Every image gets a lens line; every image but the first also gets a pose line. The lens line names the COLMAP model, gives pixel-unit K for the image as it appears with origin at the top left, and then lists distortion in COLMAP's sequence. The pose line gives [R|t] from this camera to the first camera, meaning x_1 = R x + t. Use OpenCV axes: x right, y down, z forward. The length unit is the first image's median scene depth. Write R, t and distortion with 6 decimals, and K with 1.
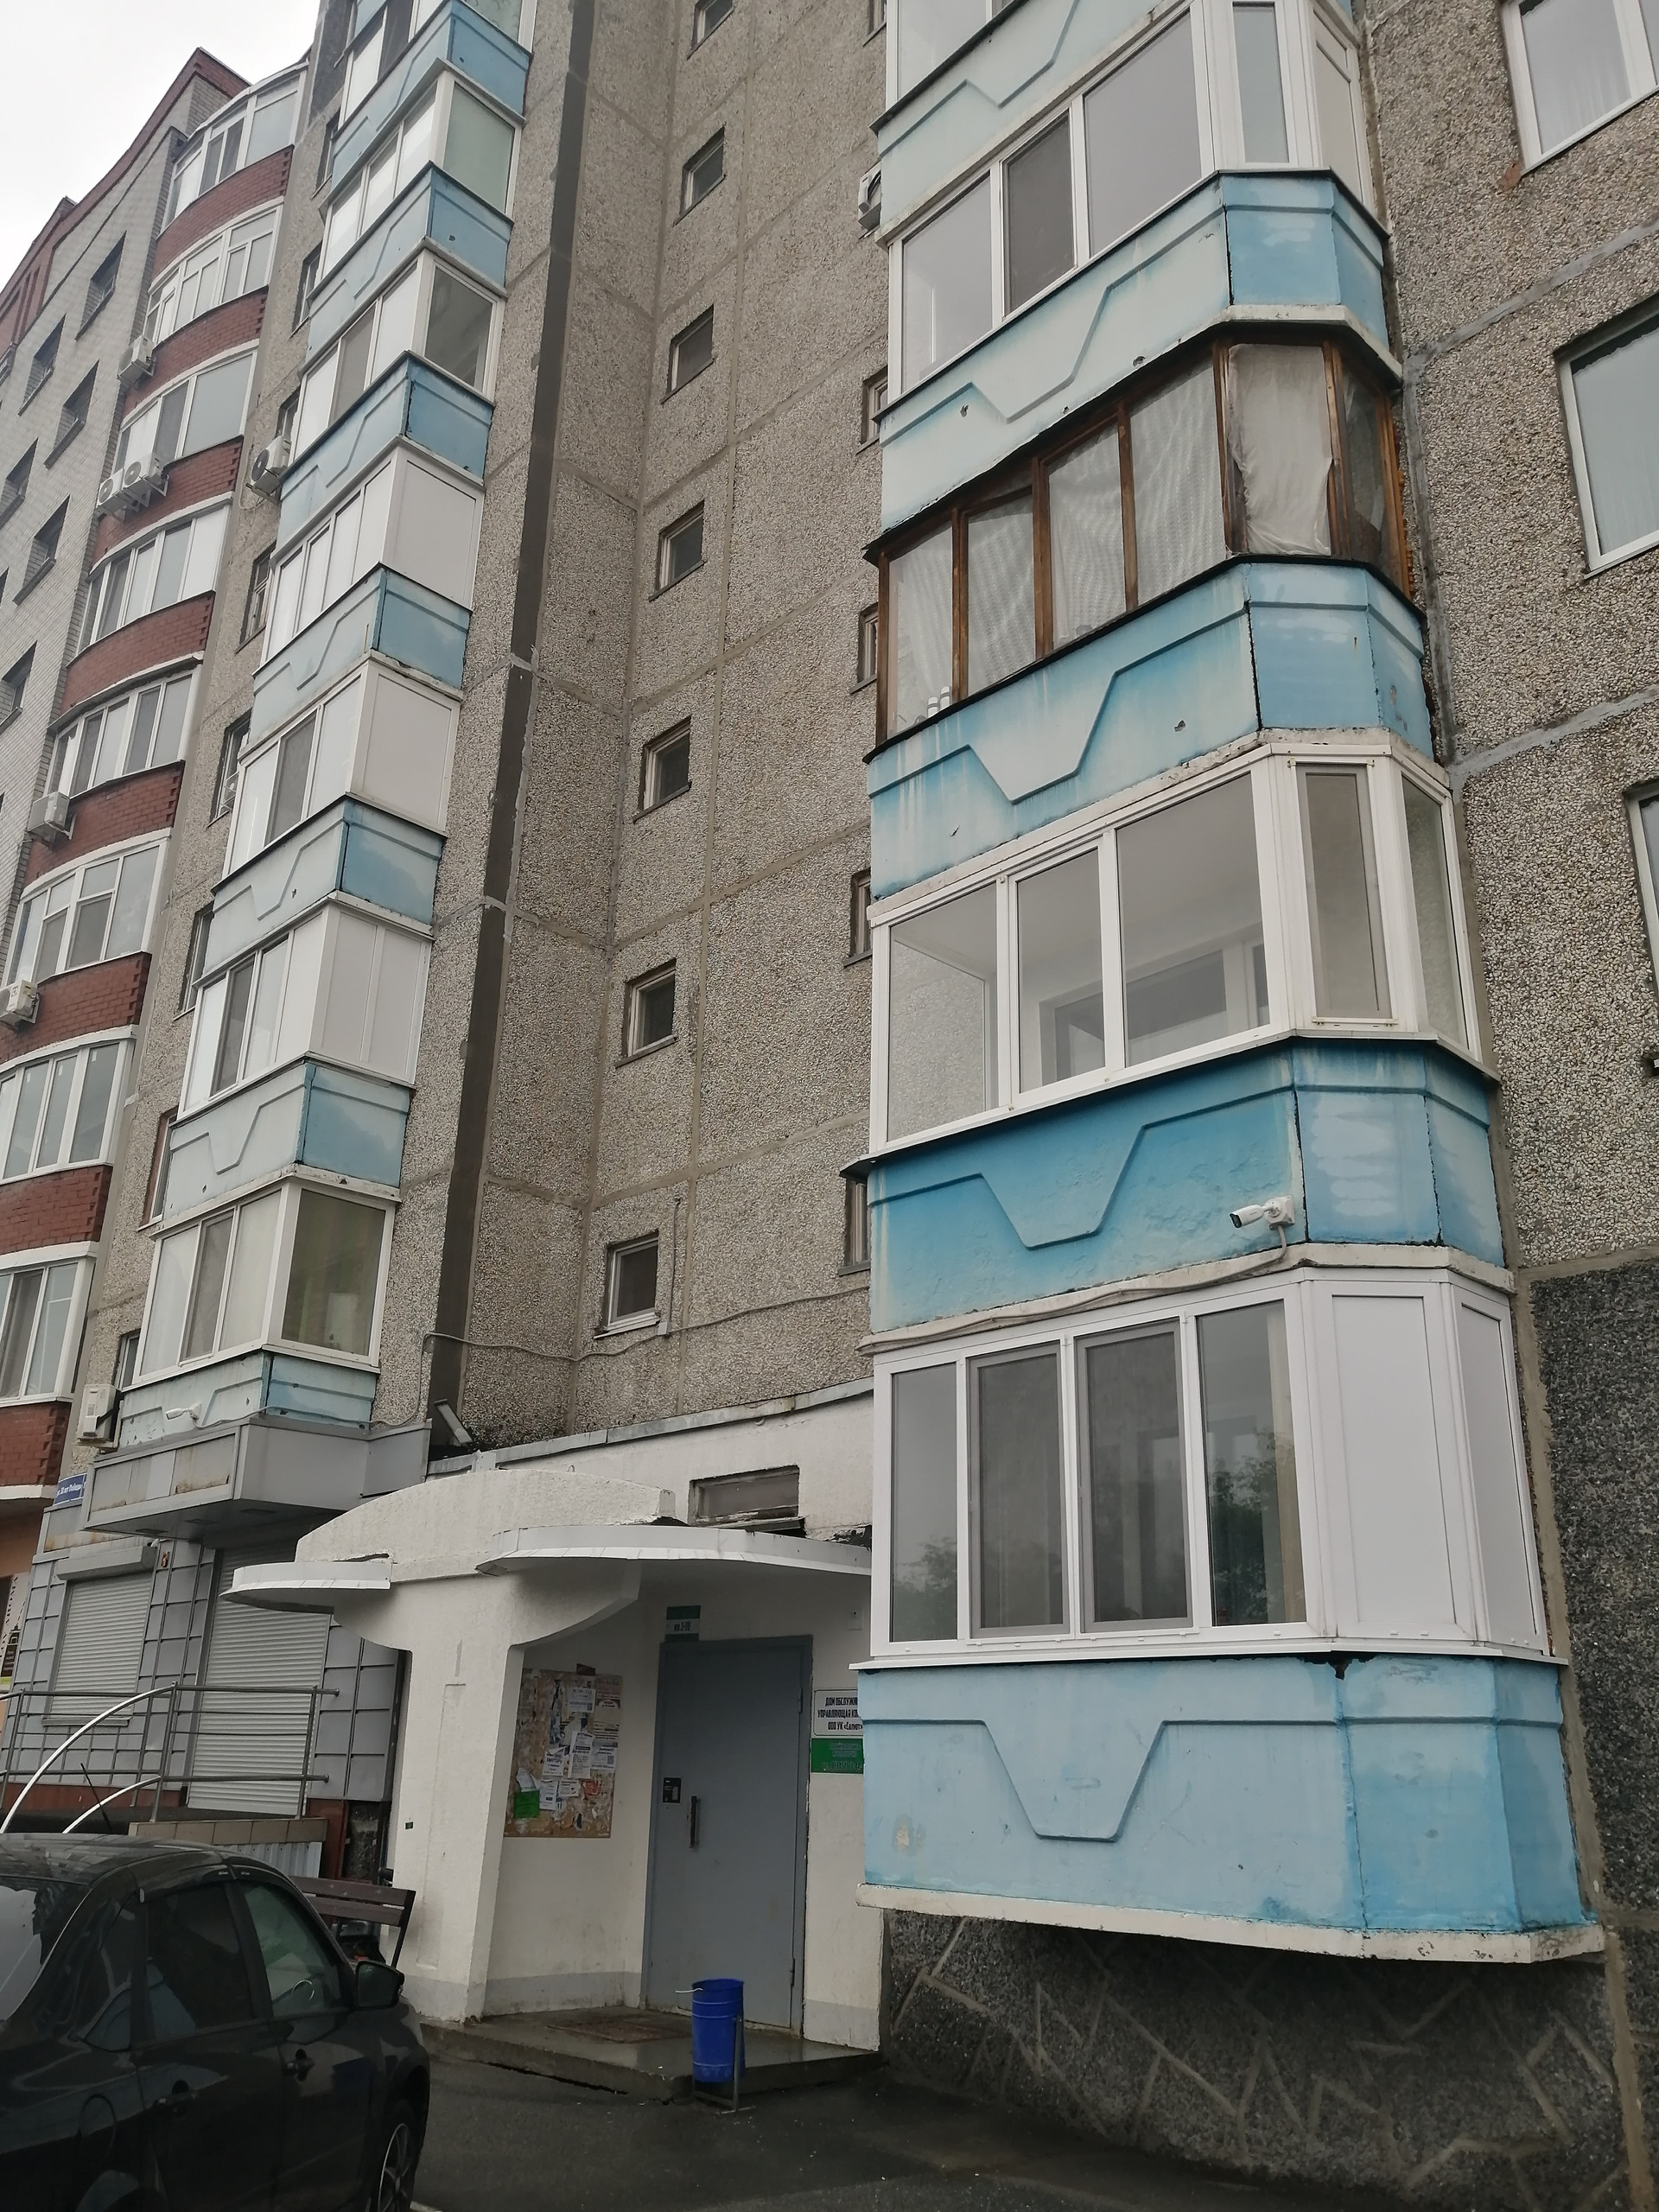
lens RADIAL K [[1747.5, 0, 830.6], [0, 1747.5, 1084.5], [0, 0, 1]] dist [-0.018281, 0.054017]
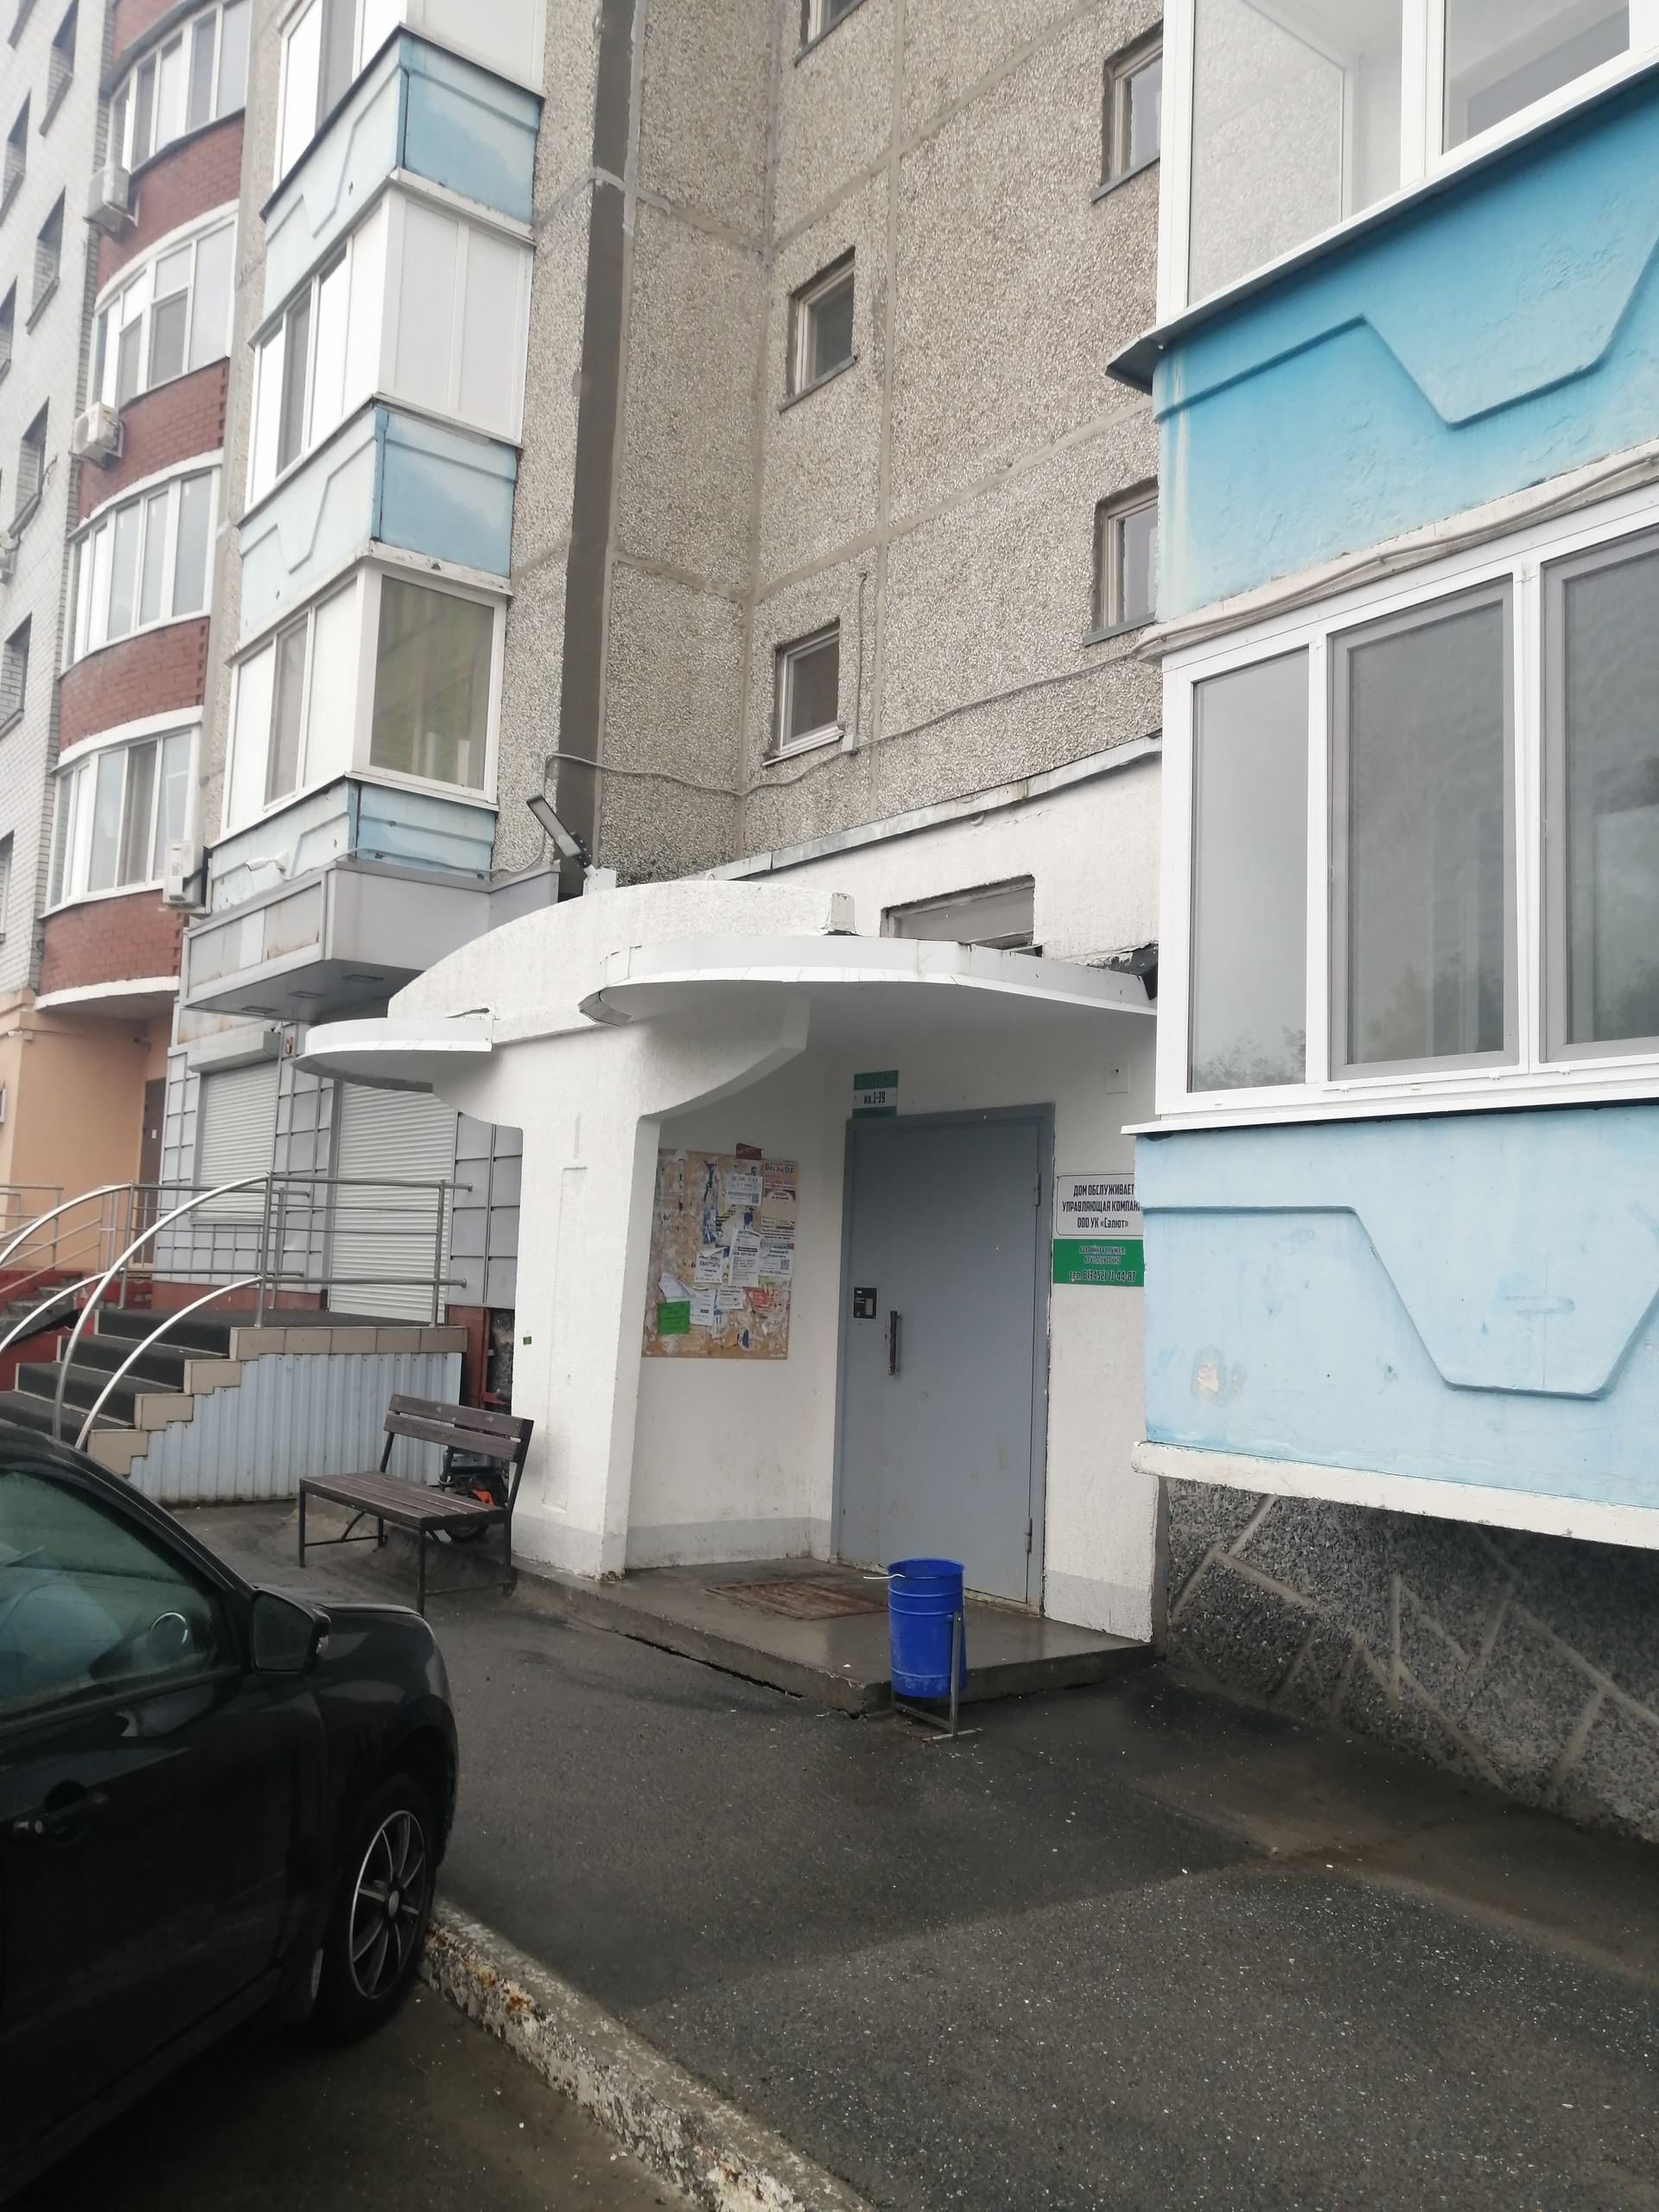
lens RADIAL K [[1747.5, 0, 812.1], [0, 1747.5, 1125.5], [0, 0, 1]] dist [-0.018281, 0.054017]
pose [[0.991497, 0.002413, -0.130104, -0.014556], [0.034162, 0.959929, 0.278152, 0.113848], [0.125562, -0.280232, 0.951685, 0.285102]]
